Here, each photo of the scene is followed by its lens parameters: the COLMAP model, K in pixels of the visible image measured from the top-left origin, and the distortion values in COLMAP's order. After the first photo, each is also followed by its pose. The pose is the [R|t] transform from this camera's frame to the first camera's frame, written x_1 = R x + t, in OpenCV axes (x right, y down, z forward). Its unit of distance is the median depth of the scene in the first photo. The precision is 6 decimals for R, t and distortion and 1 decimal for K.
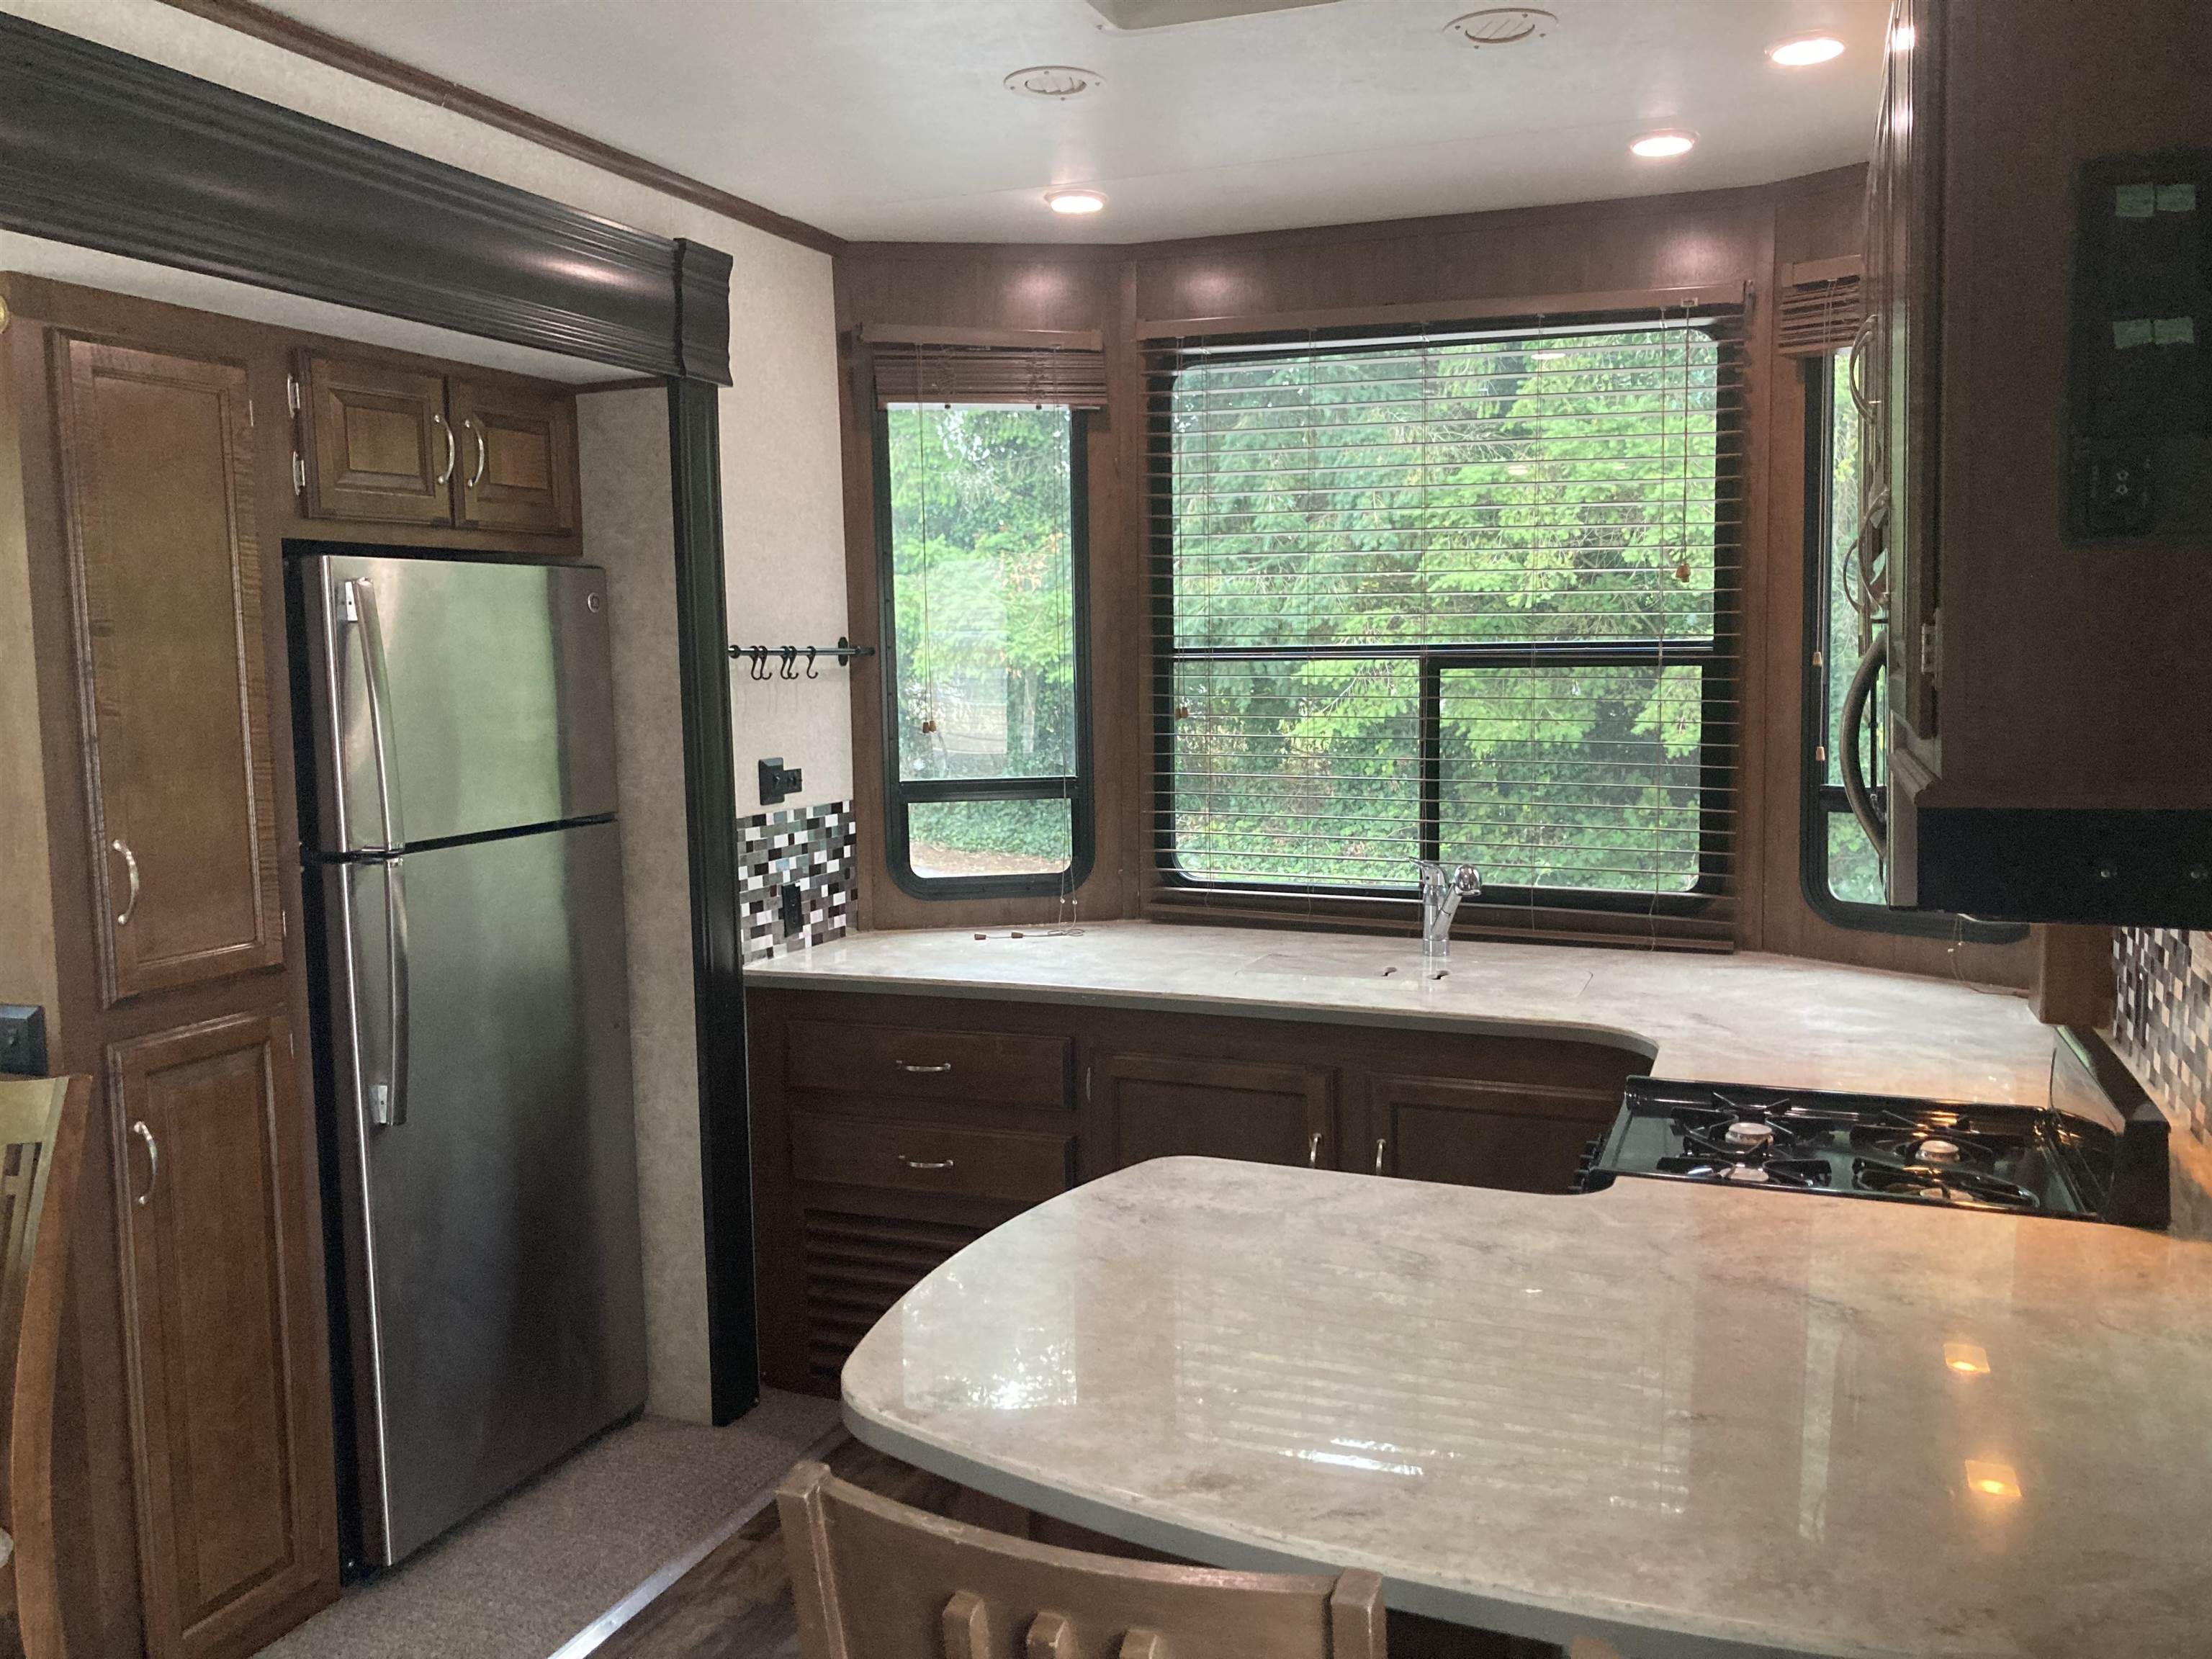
lens RADIAL K [[1807.3, 0, 1101.1], [0, 1807.3, 804.2], [0, 0, 1]] dist [0.032583, -0.051910]
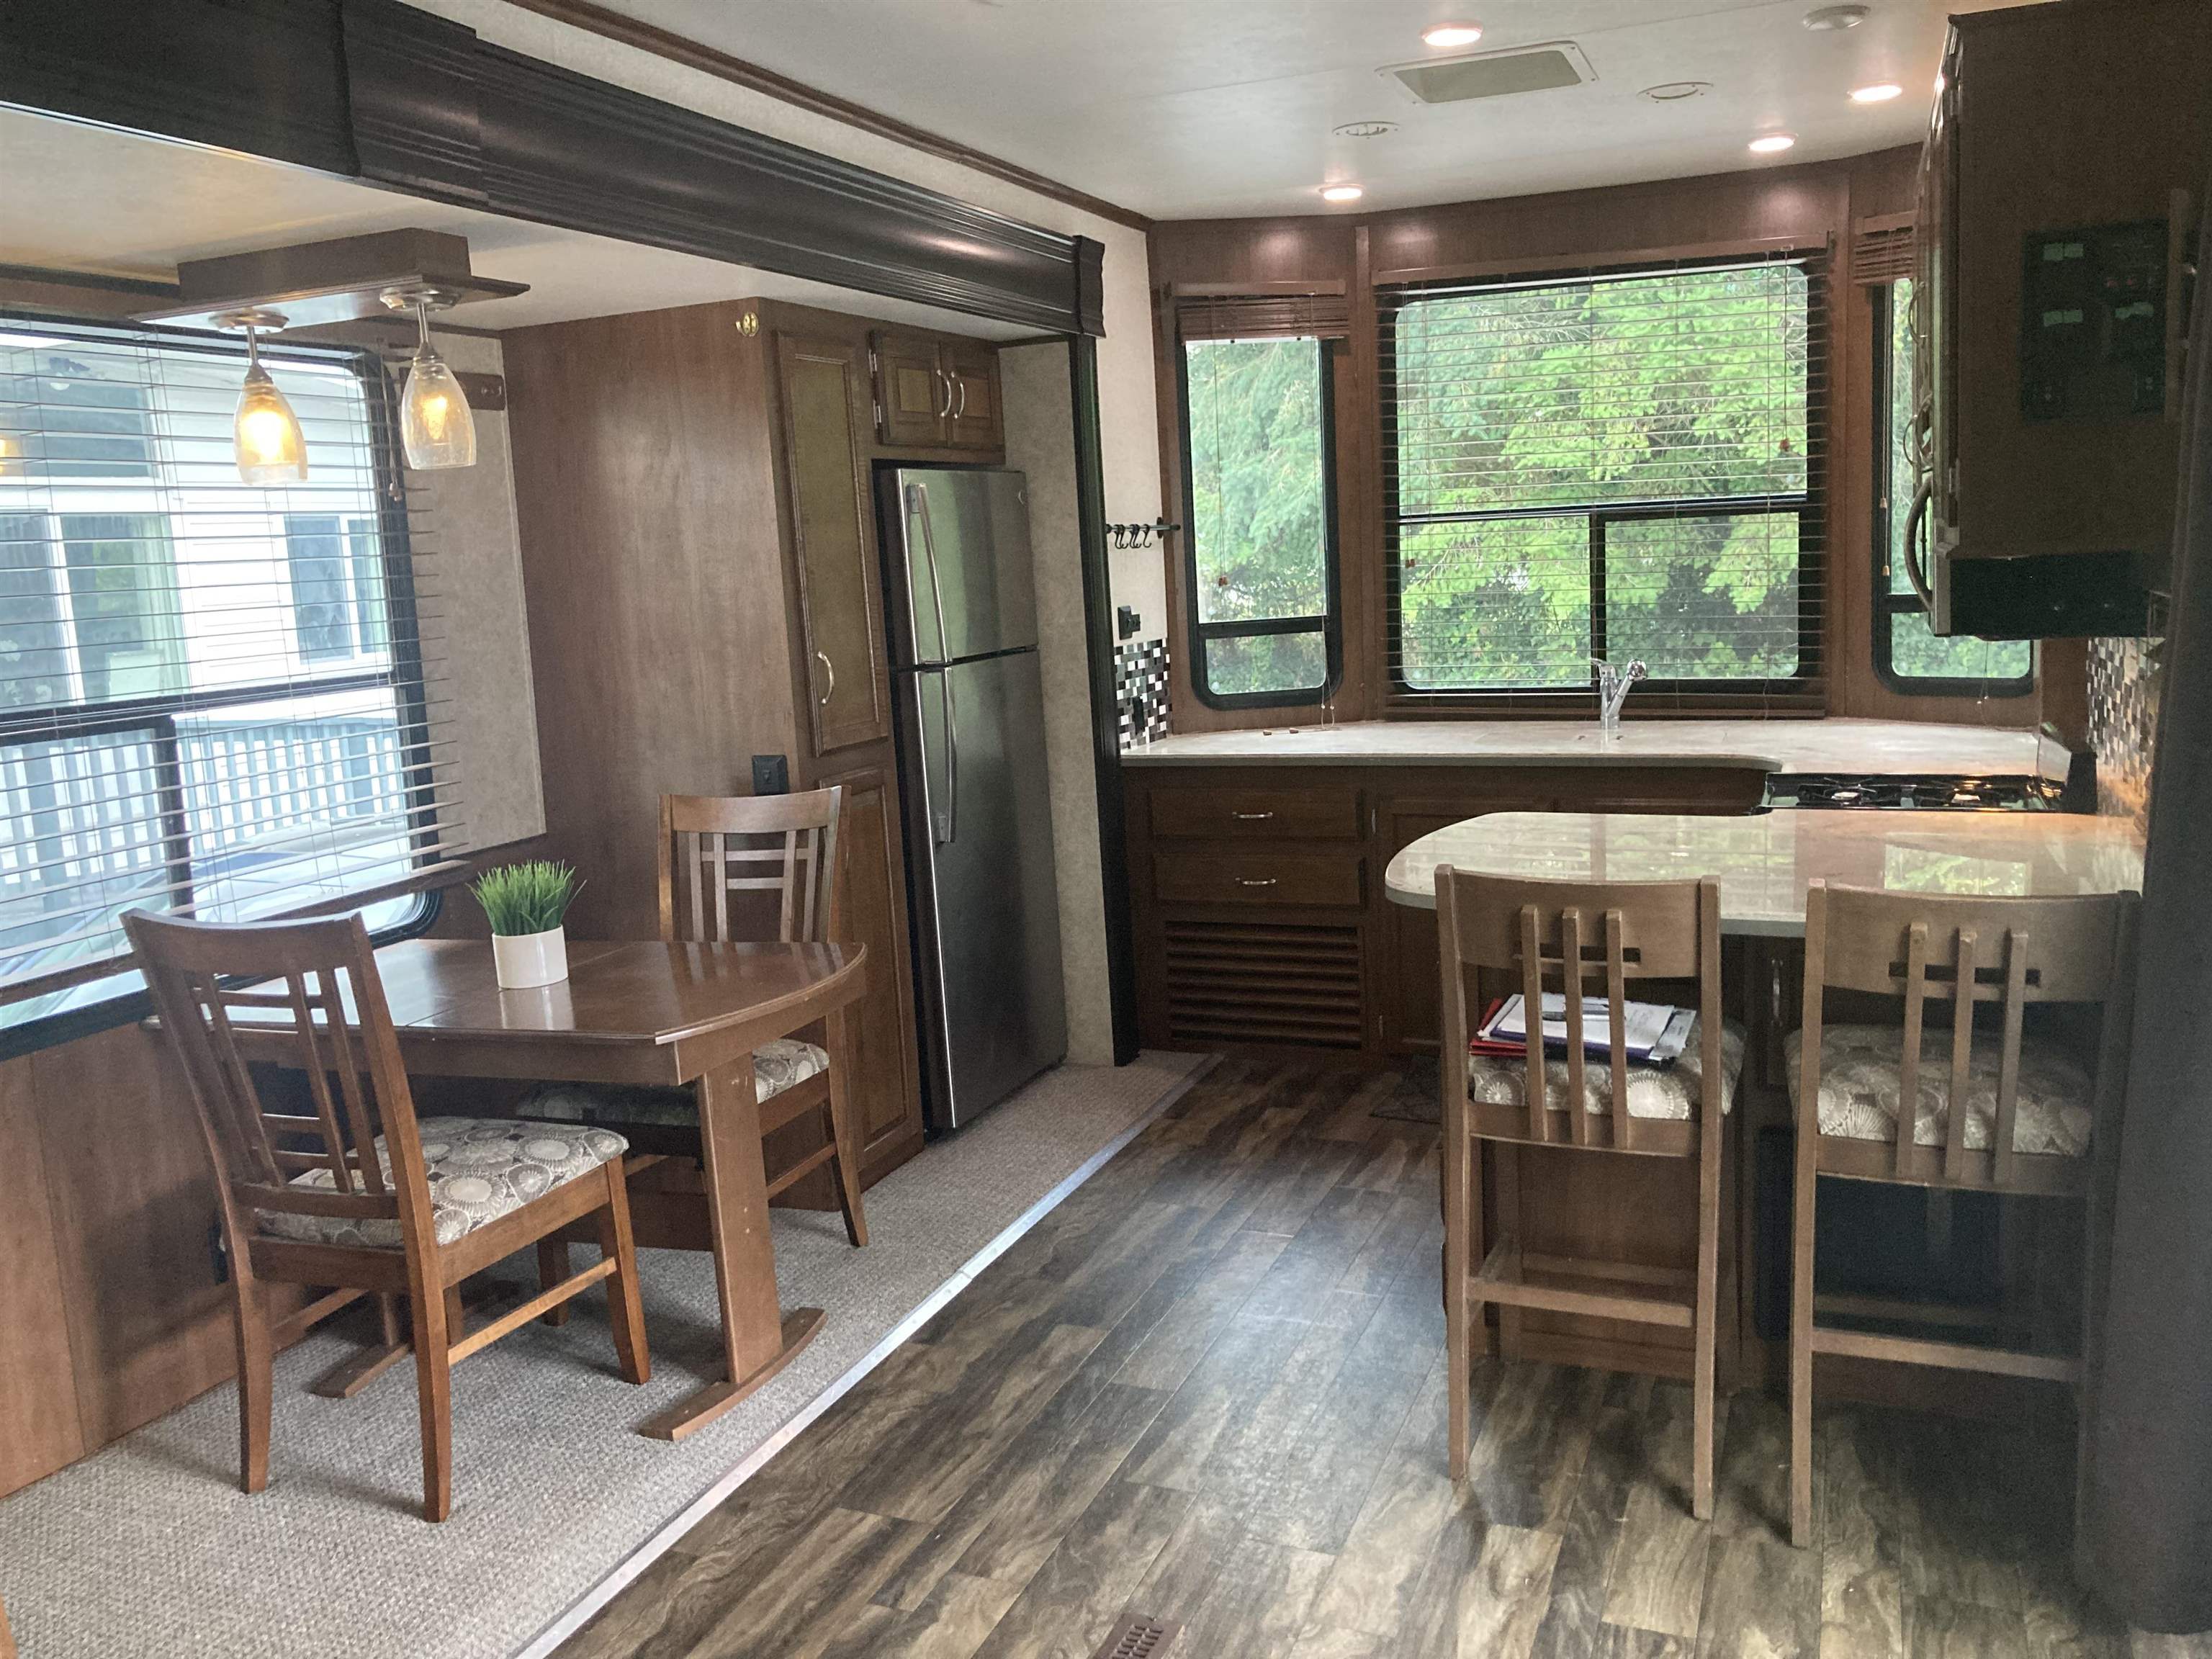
lens RADIAL K [[1785.9, 0, 1129.8], [0, 1785.9, 807.4], [0, 0, 1]] dist [0.014356, -0.005843]
pose [[0.999245, -0.035332, -0.016146, -0.164157], [0.036263, 0.997448, 0.061509, 0.045701], [0.013931, -0.062048, 0.997976, -0.383413]]
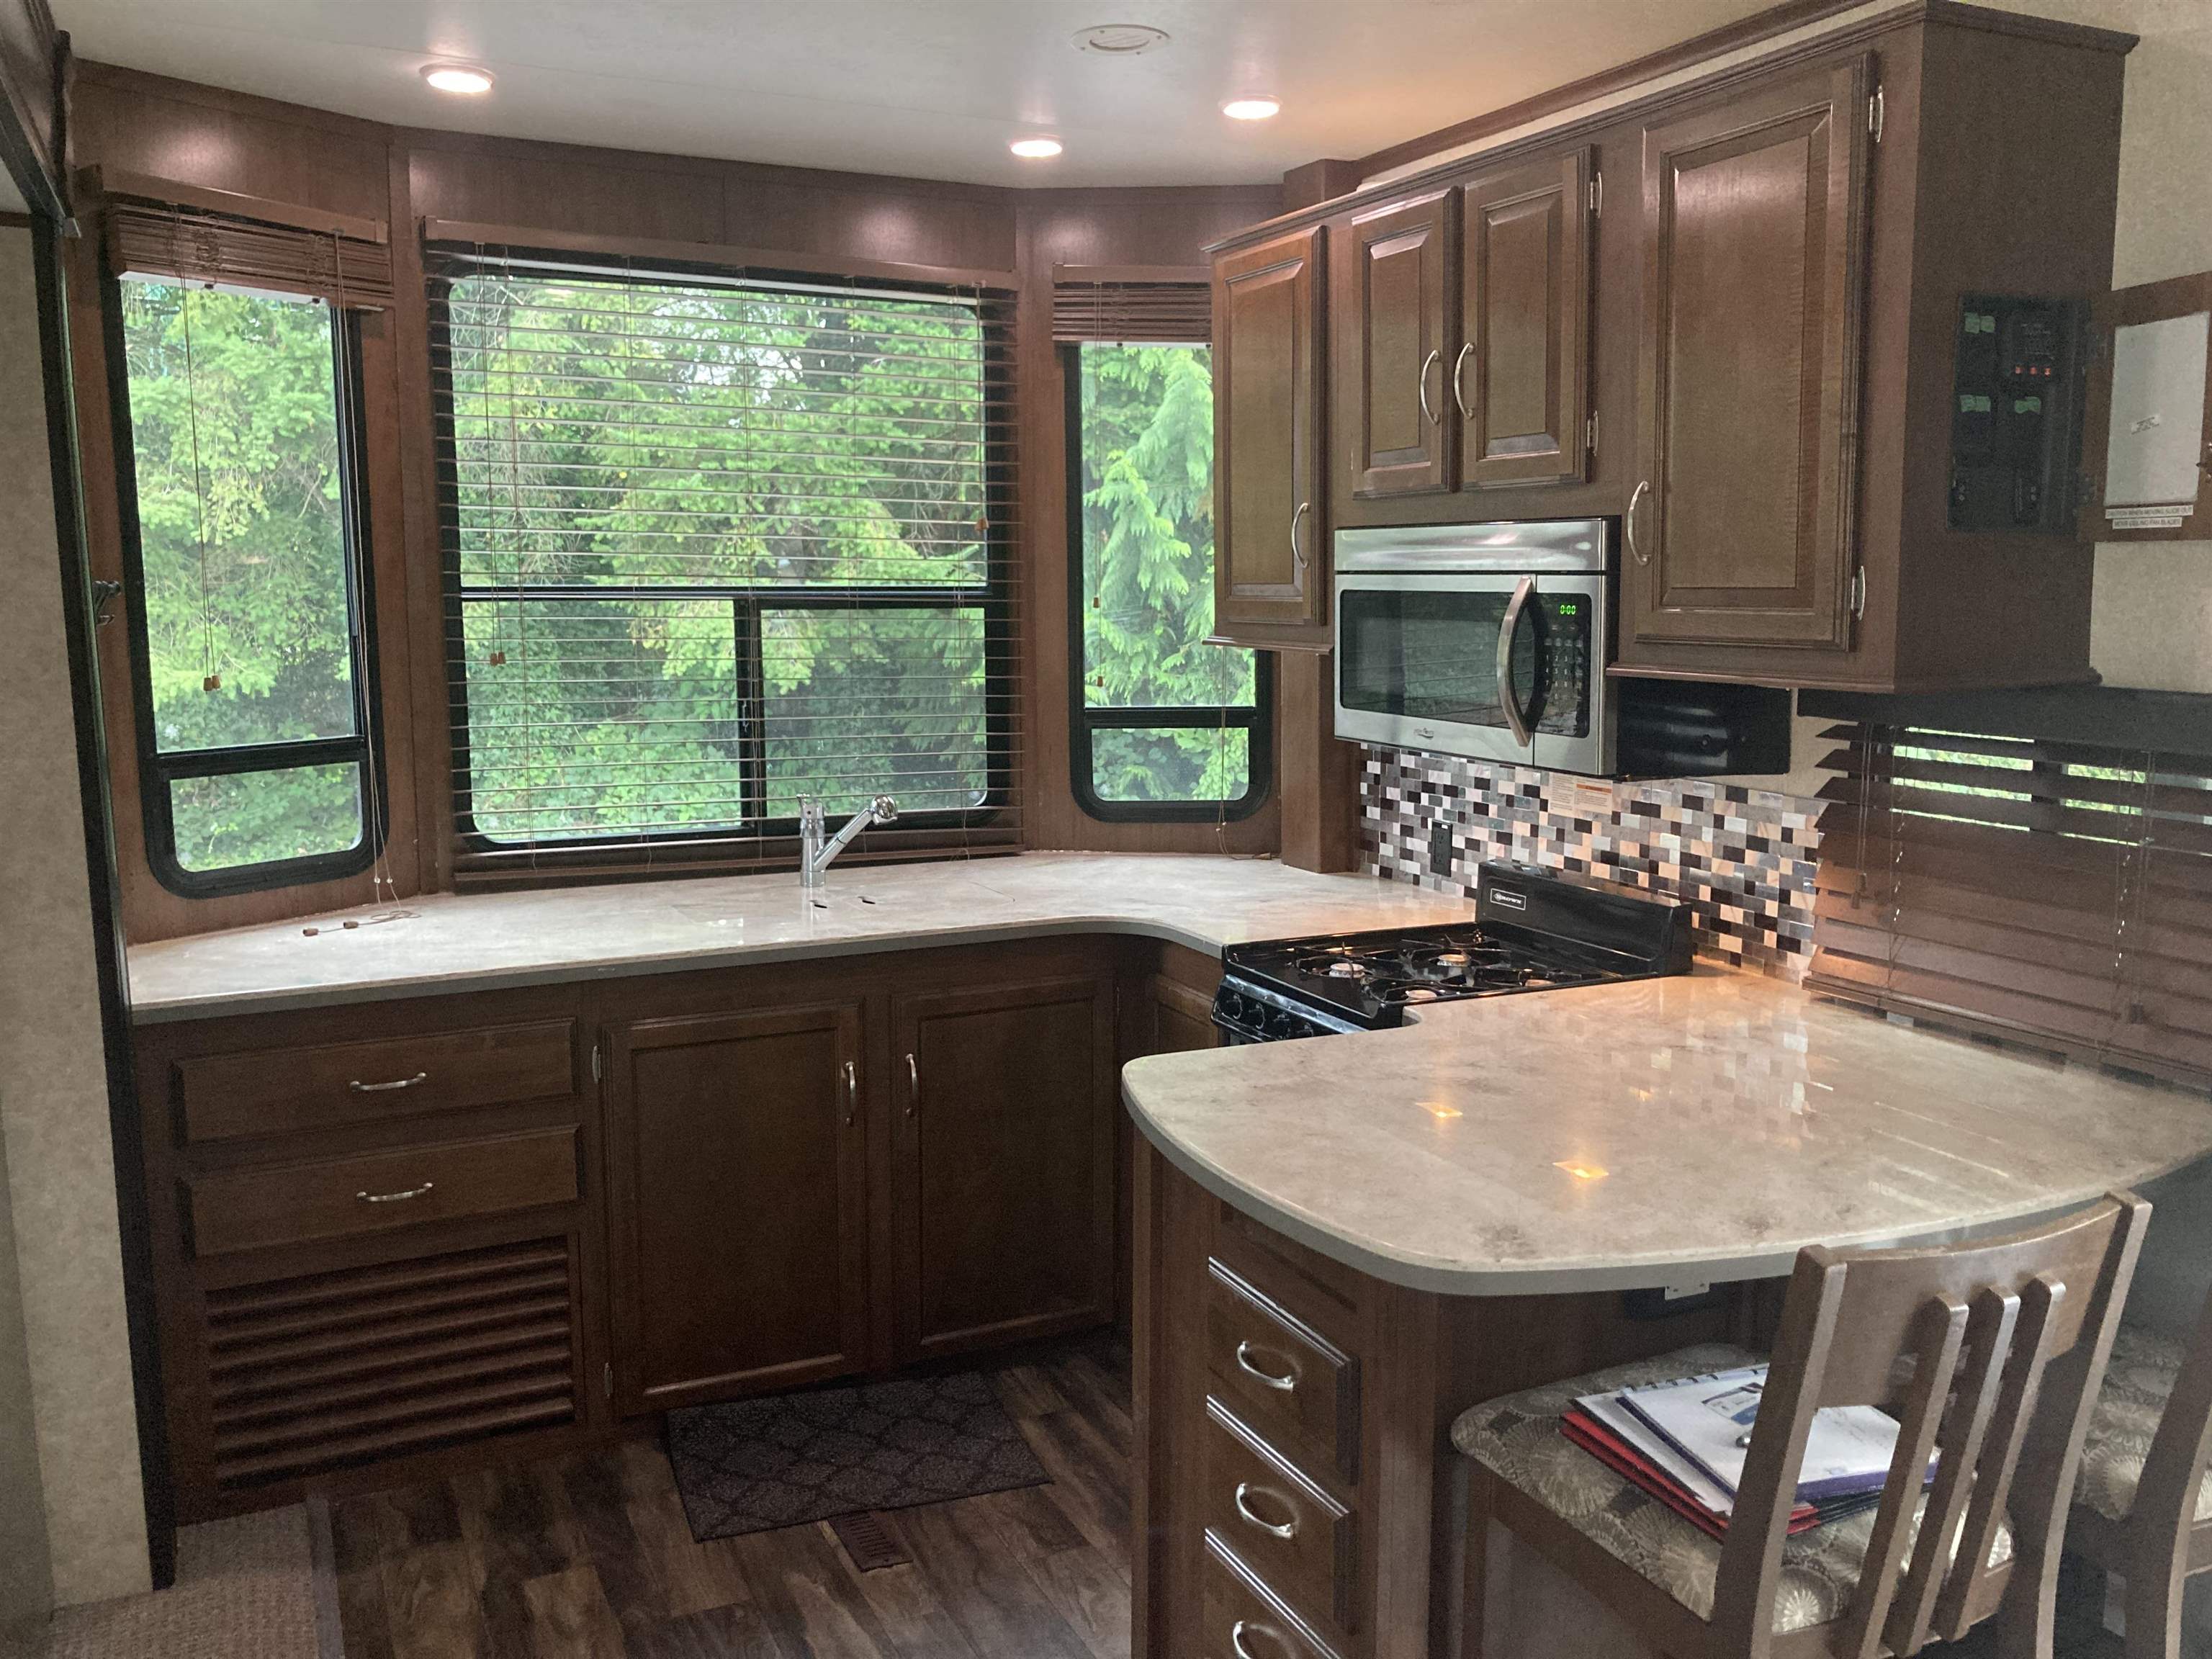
lens RADIAL K [[1785.9, 0, 1129.8], [0, 1785.9, 807.4], [0, 0, 1]] dist [0.014356, -0.005843]
pose [[0.684205, -0.082679, 0.724588, -0.430992], [0.057639, 0.996575, 0.059288, -0.011961], [-0.727008, 0.001199, 0.686628, 0.160046]]
